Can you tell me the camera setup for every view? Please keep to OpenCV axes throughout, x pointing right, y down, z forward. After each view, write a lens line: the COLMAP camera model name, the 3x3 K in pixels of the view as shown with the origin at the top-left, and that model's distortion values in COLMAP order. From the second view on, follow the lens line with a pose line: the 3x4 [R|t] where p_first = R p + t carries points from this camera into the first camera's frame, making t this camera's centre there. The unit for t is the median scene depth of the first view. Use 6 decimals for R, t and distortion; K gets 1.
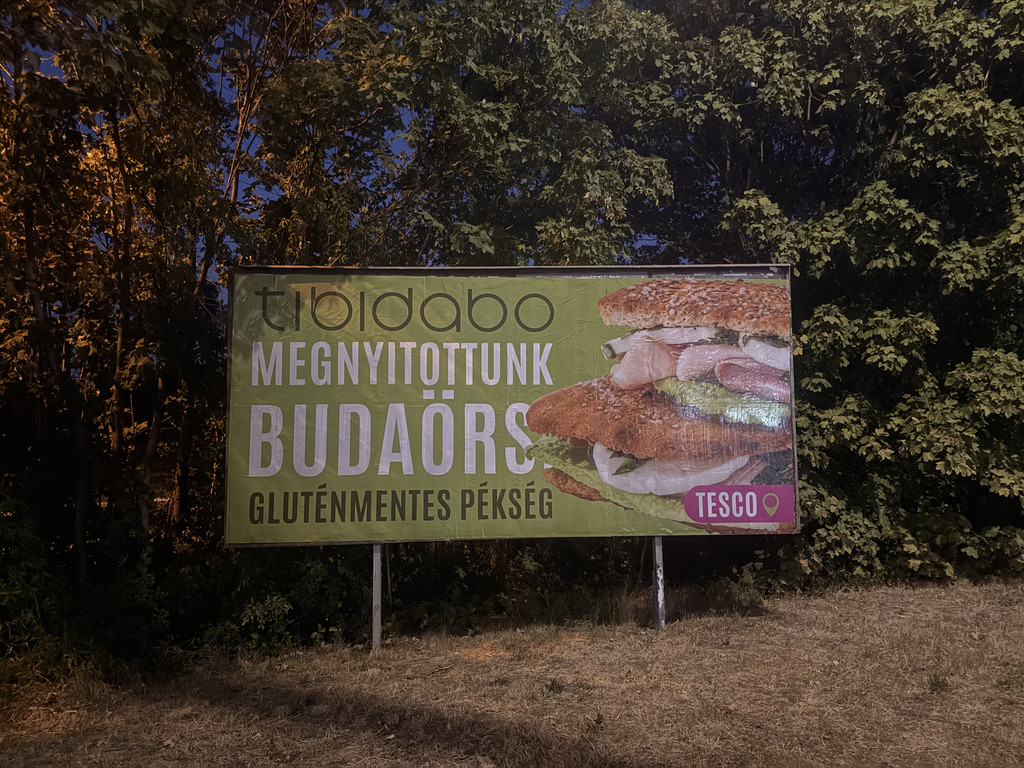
lens RADIAL K [[724.2, 0, 480.4], [0, 724.2, 384.7], [0, 0, 1]] dist [0.071220, -0.093193]
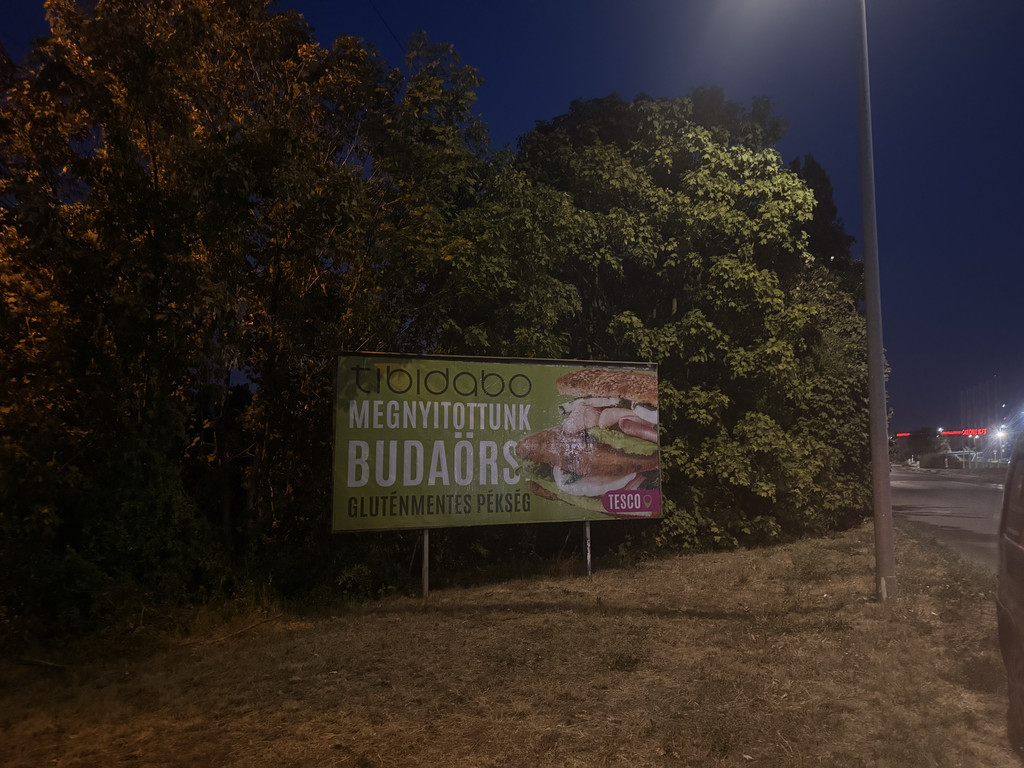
lens RADIAL K [[724.2, 0, 505.6], [0, 724.2, 385.9], [0, 0, 1]] dist [0.071220, -0.093193]
pose [[0.957171, 0.032234, 0.287722, -0.429579], [-0.018759, 0.998599, -0.049469, -0.017576], [-0.288913, 0.041953, 0.956436, -0.561654]]
